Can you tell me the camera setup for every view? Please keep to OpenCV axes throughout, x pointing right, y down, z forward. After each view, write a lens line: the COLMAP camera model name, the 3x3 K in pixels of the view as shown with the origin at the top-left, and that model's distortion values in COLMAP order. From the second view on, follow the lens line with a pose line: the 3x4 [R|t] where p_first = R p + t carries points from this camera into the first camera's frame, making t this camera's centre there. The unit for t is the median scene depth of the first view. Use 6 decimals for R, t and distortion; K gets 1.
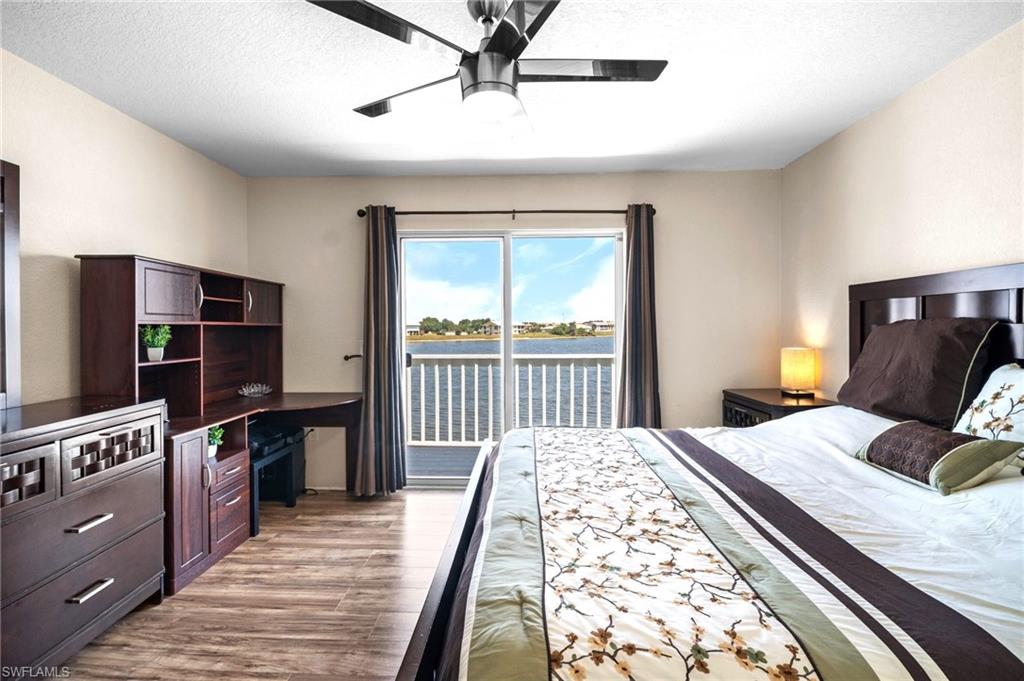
lens RADIAL K [[462.5, 0, 503.3], [0, 462.5, 323.9], [0, 0, 1]] dist [0.038653, -0.037075]
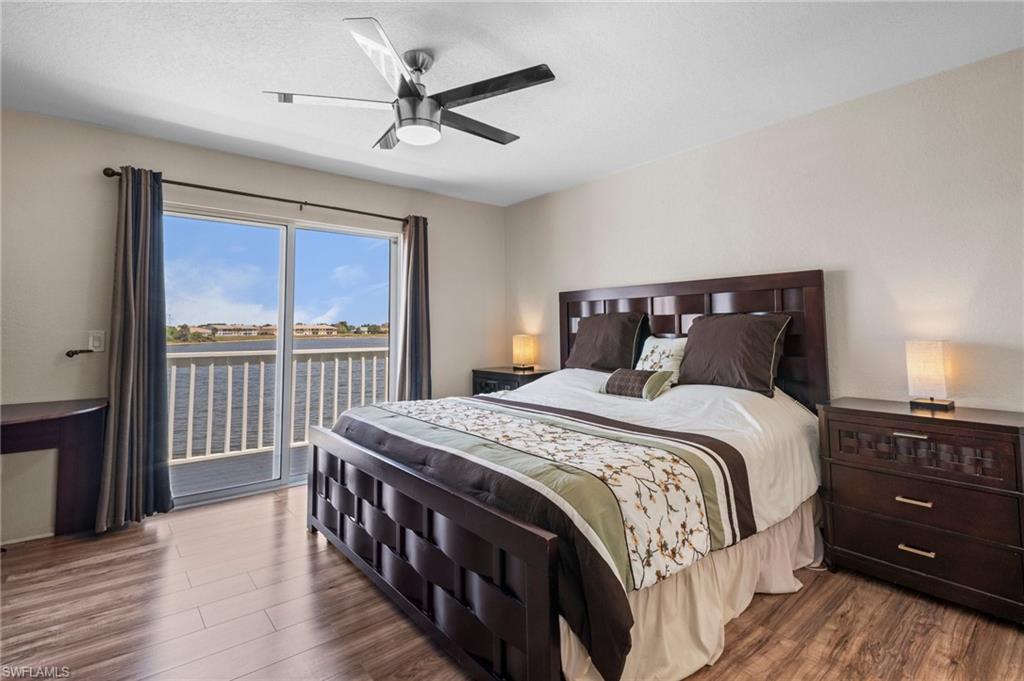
lens RADIAL K [[482.5, 0, 514.7], [0, 482.5, 292.1], [0, 0, 1]] dist [0.001112, -0.005572]
pose [[0.721464, 0.045882, 0.690930, -0.374420], [0.004492, 0.997471, -0.070929, 0.022689], [-0.692438, 0.054276, 0.719433, -0.038932]]
